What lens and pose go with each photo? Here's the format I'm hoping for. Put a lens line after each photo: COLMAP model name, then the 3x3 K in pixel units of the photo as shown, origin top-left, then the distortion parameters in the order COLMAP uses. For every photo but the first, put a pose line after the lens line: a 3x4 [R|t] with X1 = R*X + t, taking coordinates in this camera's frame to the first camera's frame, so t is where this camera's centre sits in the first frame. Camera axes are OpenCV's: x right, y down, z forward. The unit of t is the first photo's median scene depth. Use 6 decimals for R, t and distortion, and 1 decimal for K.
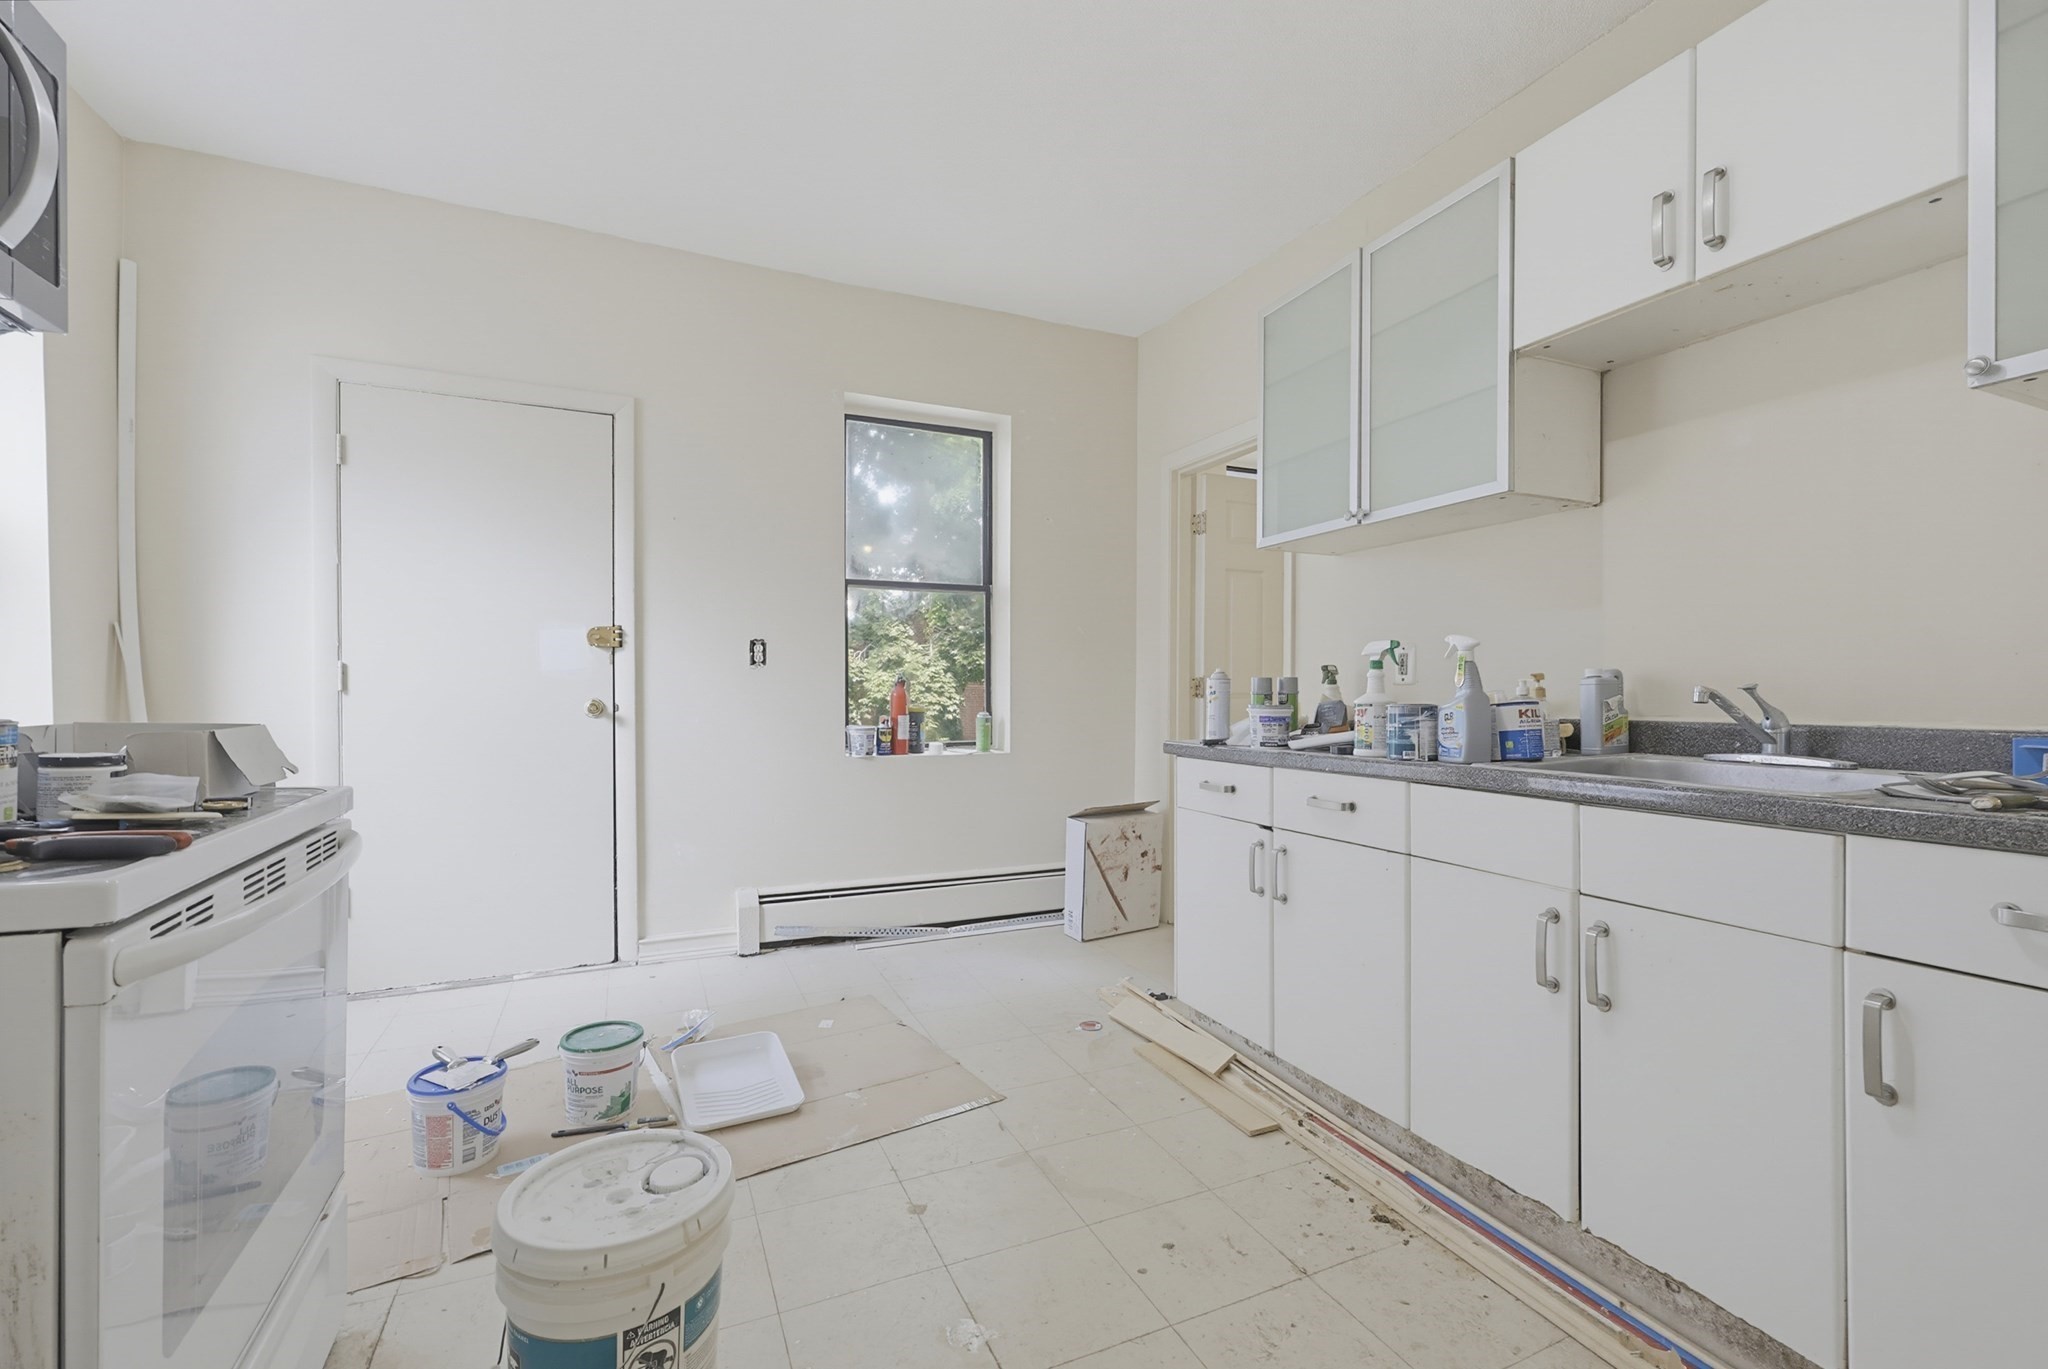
lens RADIAL K [[878.8, 0, 1037.1], [0, 878.8, 703.2], [0, 0, 1]] dist [0.000874, -0.000278]
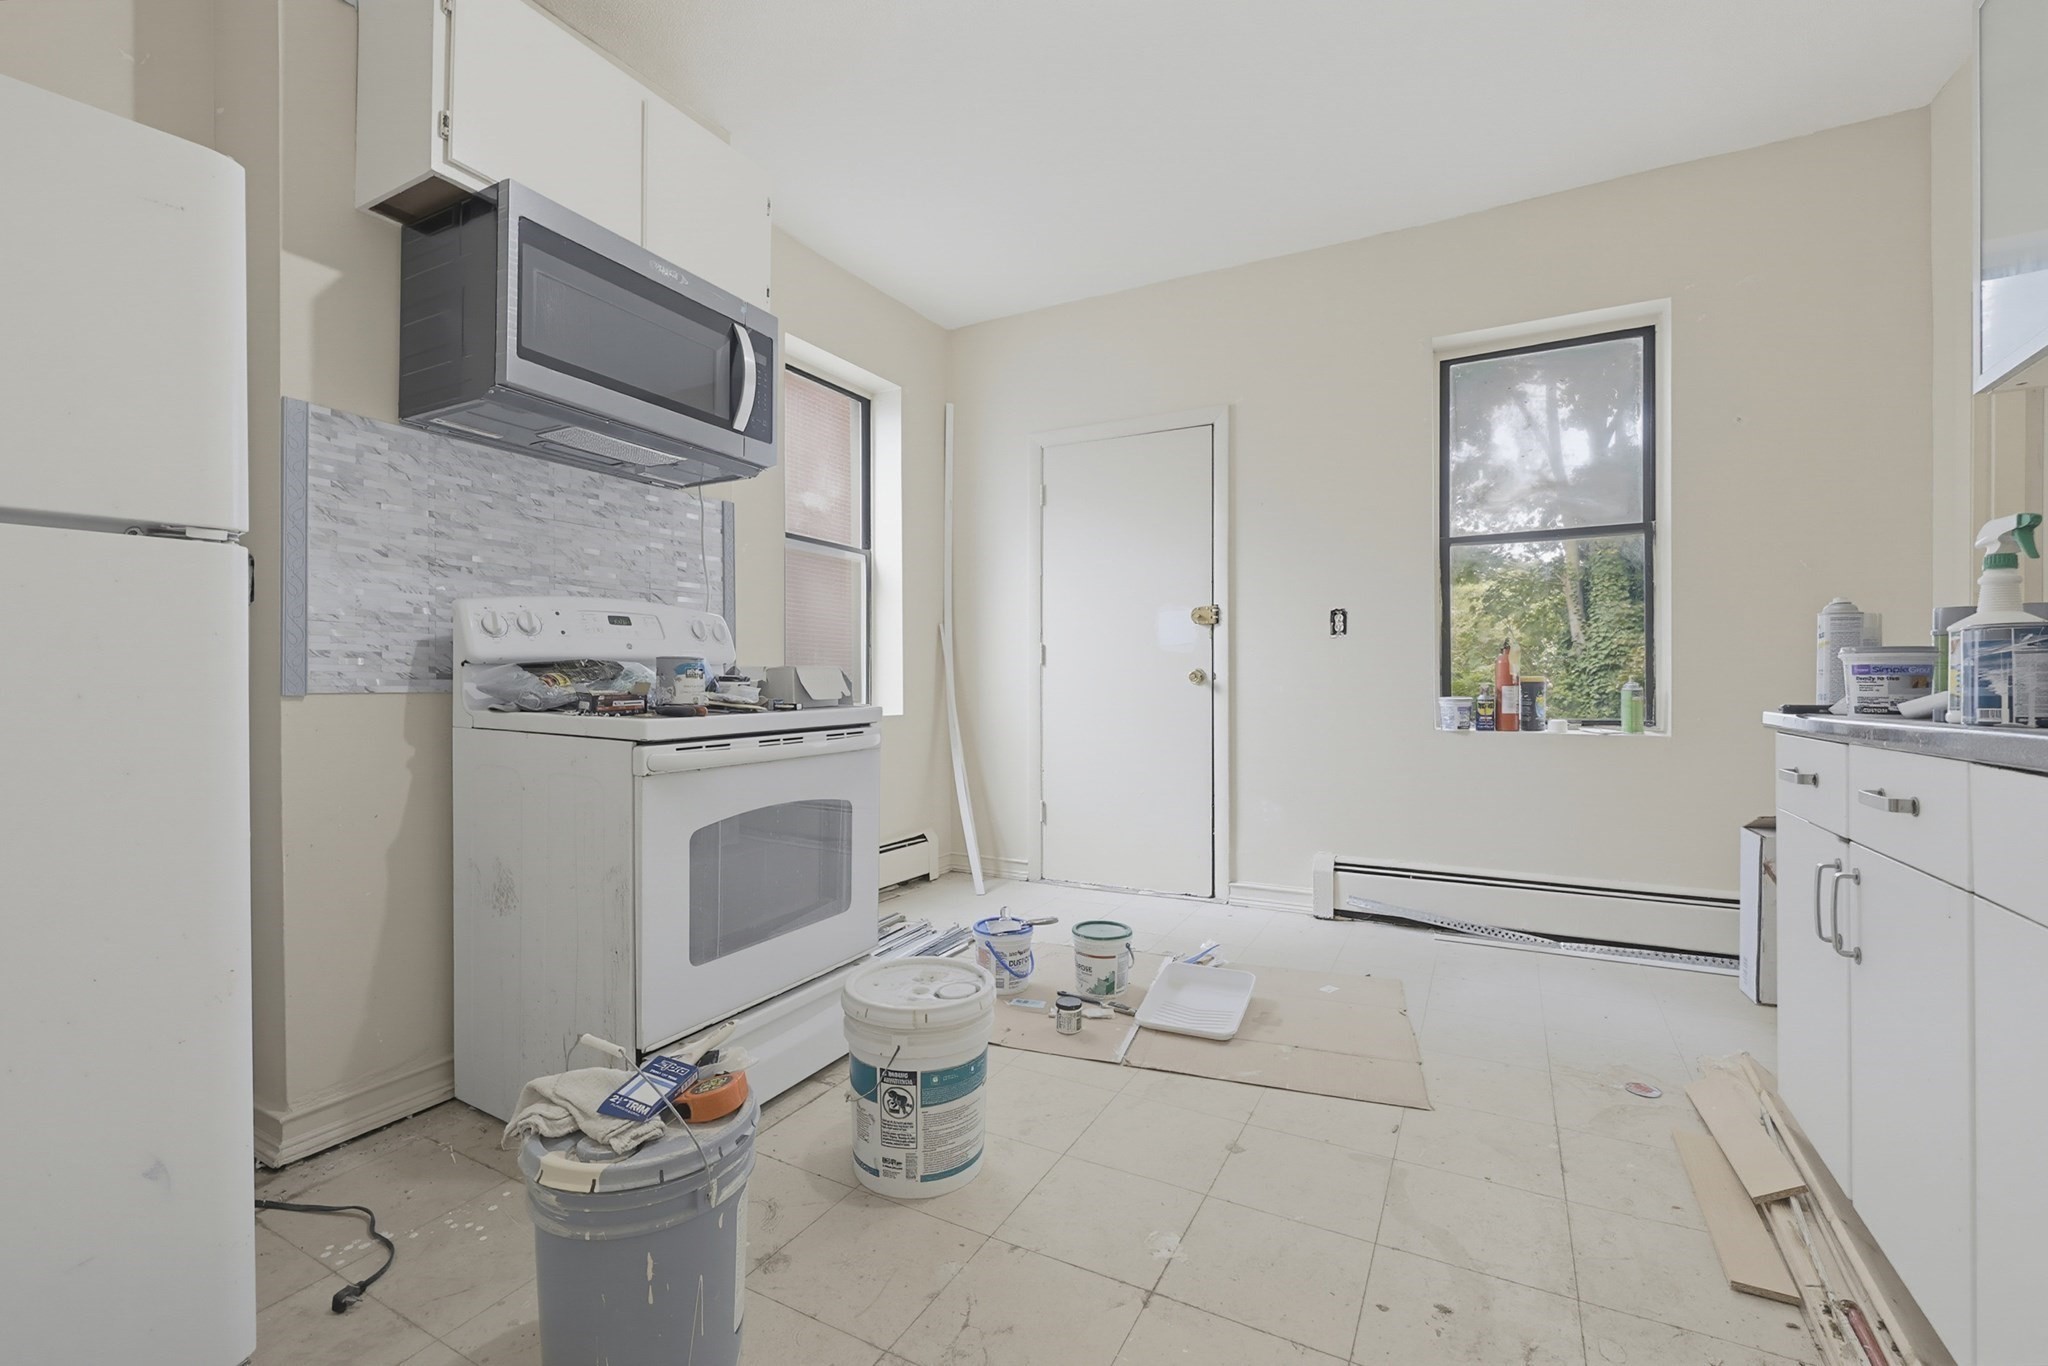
lens RADIAL K [[889.2, 0, 1024.0], [0, 889.2, 683.0], [0, 0, 1]] dist [0.000760, -0.000111]
pose [[0.597016, -0.004581, -0.802216, 0.307217], [-0.009628, 0.999871, -0.012875, 0.030980], [0.802171, 0.015410, 0.596895, 0.104528]]
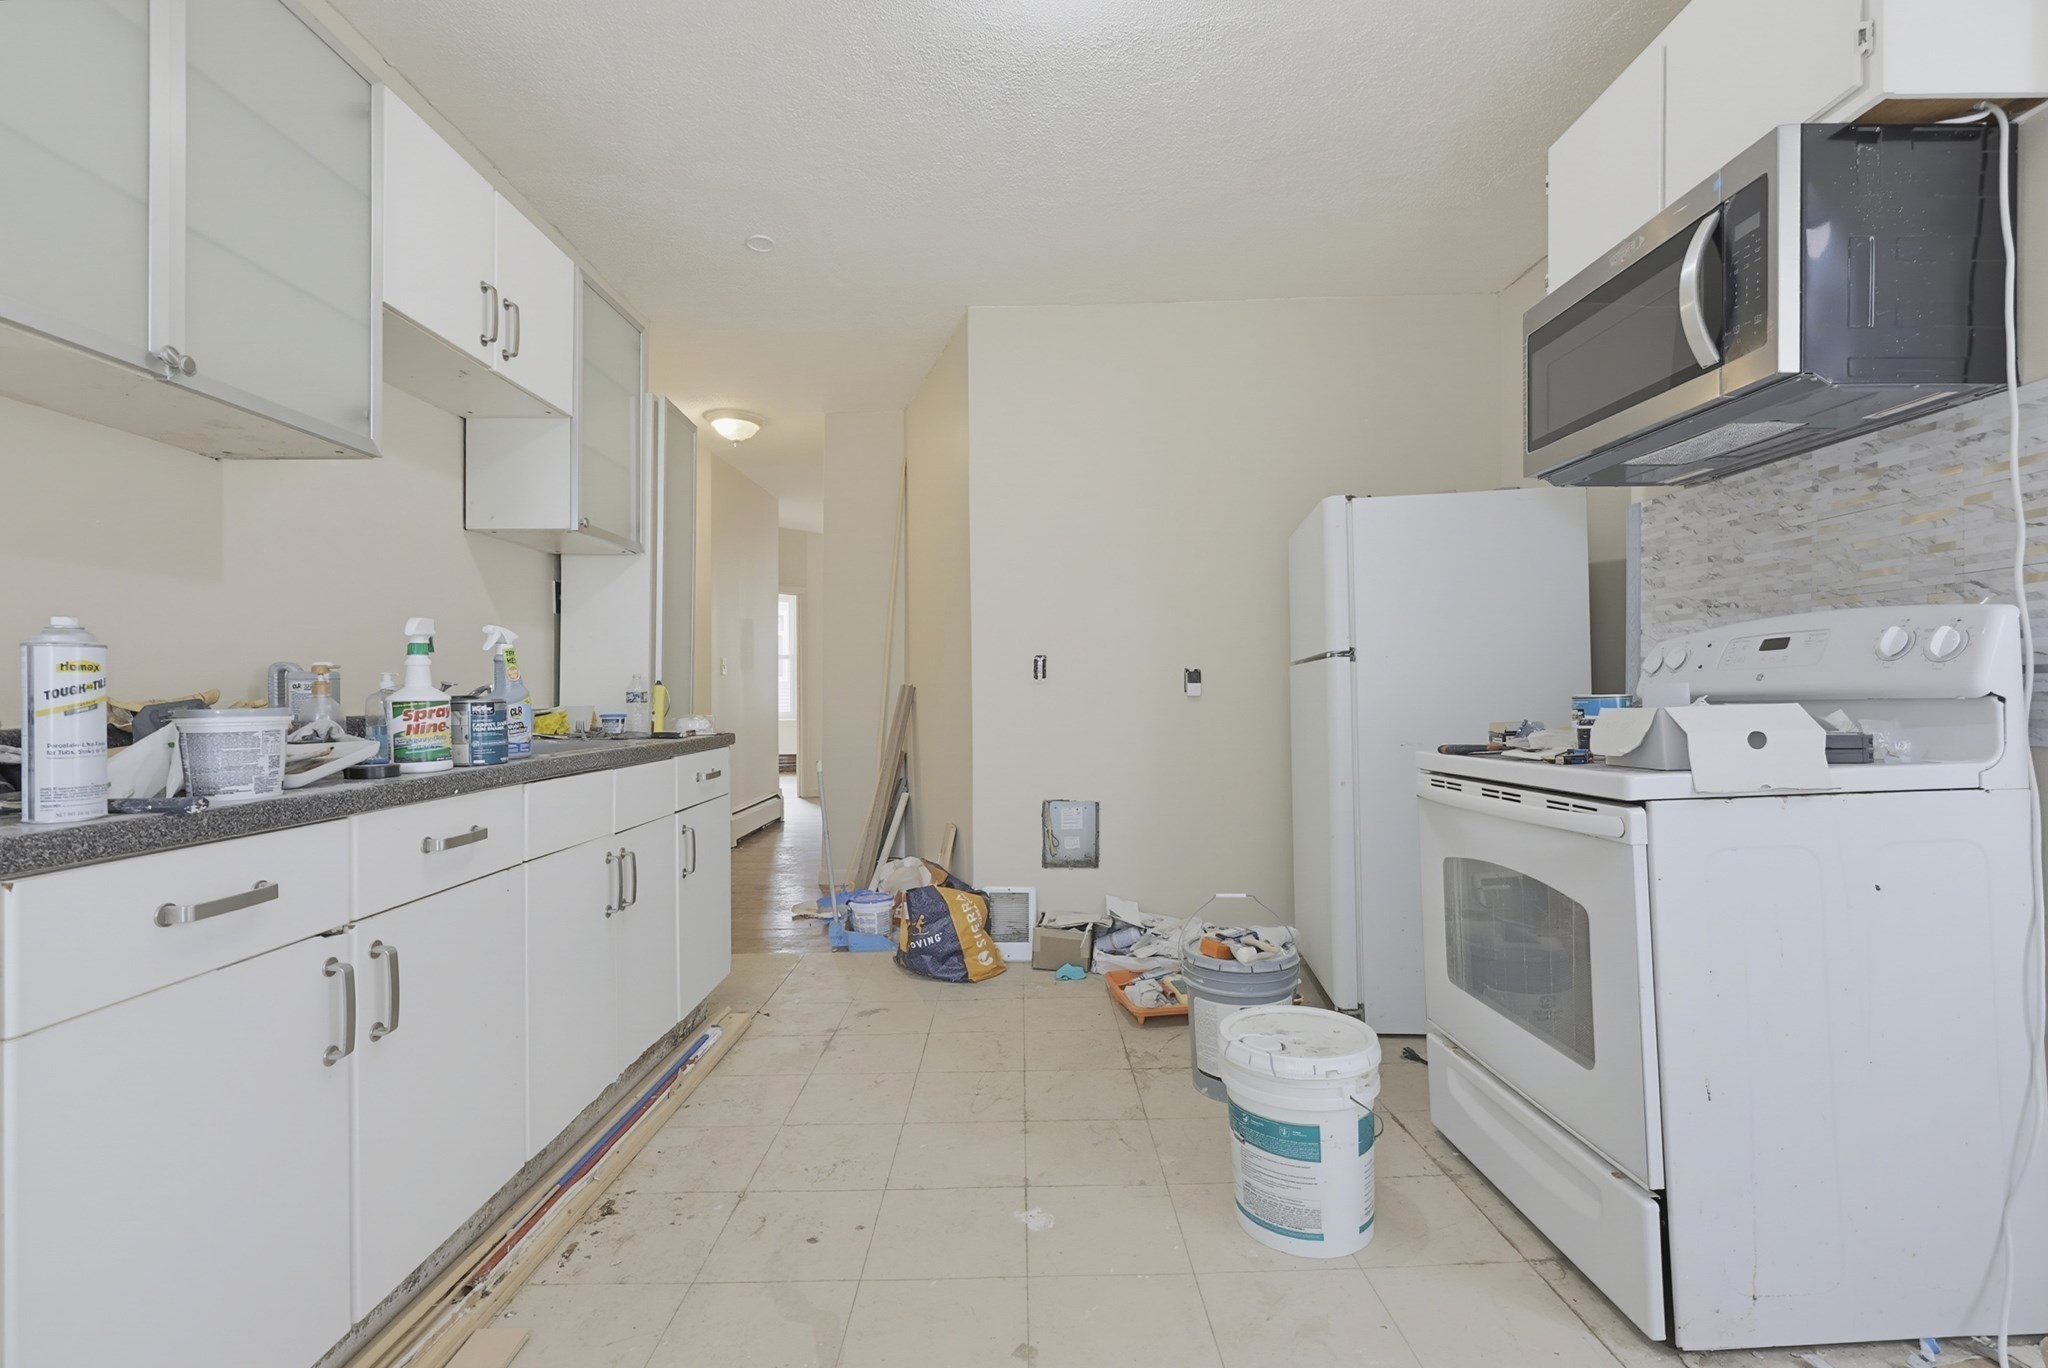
lens RADIAL K [[889.2, 0, 1024.0], [0, 889.2, 684.0], [0, 0, 1]] dist [0.000760, -0.000111]
pose [[-0.911426, 0.009665, 0.411350, -0.255513], [0.011226, 0.999936, 0.001381, -0.006170], [-0.411311, 0.005877, -0.911476, 0.959580]]
